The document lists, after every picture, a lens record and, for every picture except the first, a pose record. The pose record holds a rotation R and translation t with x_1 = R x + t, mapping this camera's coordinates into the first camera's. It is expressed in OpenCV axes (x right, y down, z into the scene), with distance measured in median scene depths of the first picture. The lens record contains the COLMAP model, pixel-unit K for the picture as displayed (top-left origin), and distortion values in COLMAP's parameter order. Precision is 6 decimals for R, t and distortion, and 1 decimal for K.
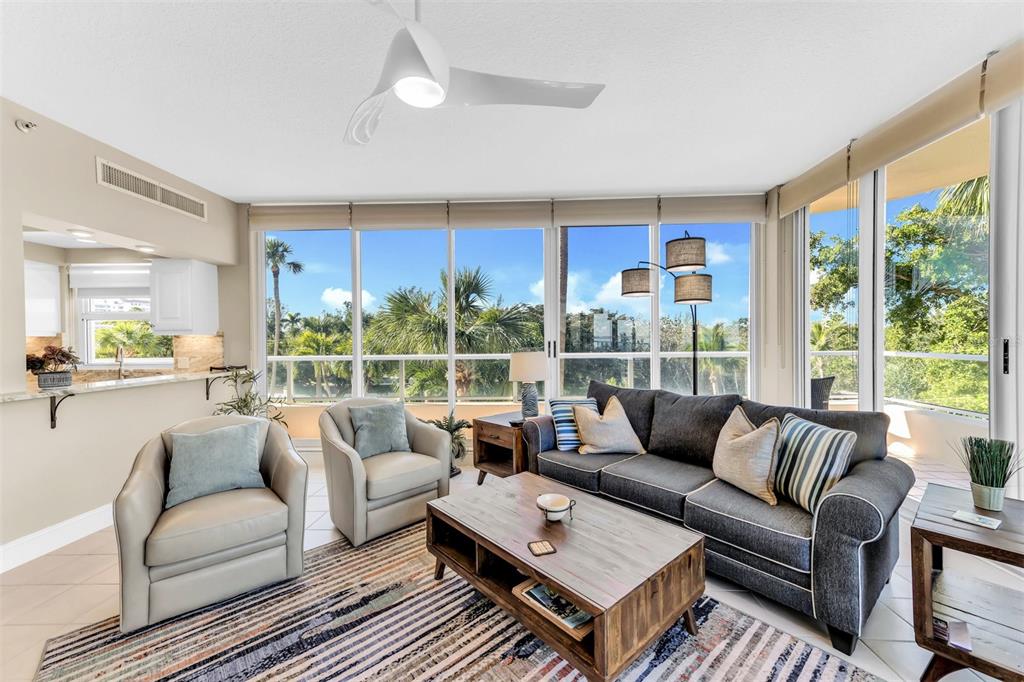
lens RADIAL K [[402.2, 0, 524.3], [0, 402.2, 343.9], [0, 0, 1]] dist [0.011365, 0.005121]
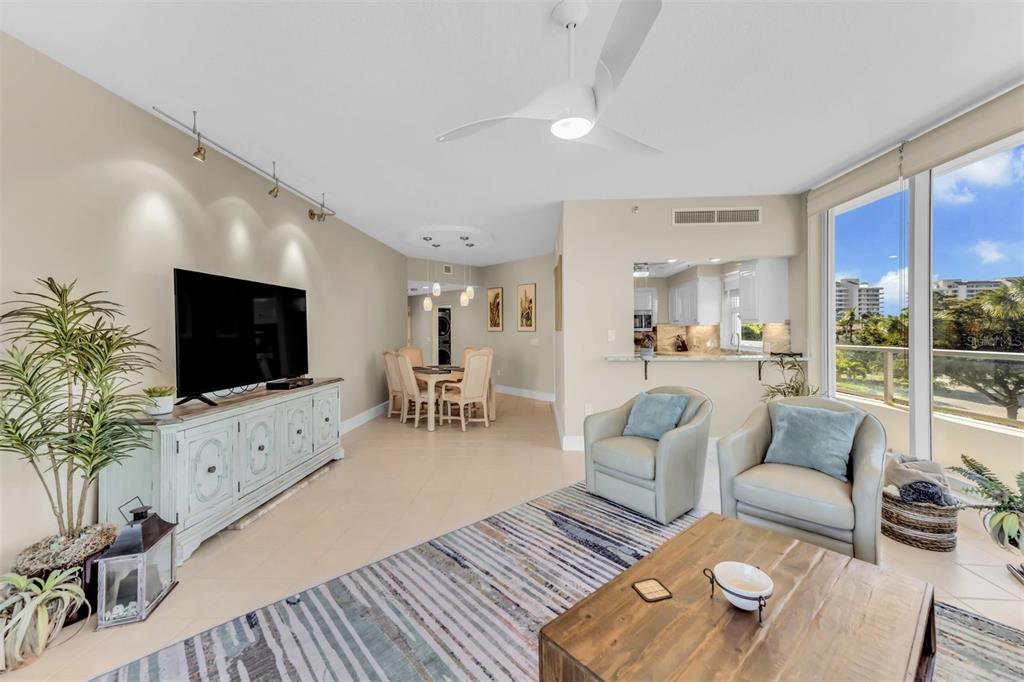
lens RADIAL K [[404.0, 0, 512.0], [0, 404.0, 341.0], [0, 0, 1]] dist [0.013531, 0.005356]
pose [[-0.020424, 0.034659, -0.999190, 0.678384], [-0.002717, 0.999393, 0.034721, -0.019681], [0.999788, 0.003424, -0.020317, 0.590305]]
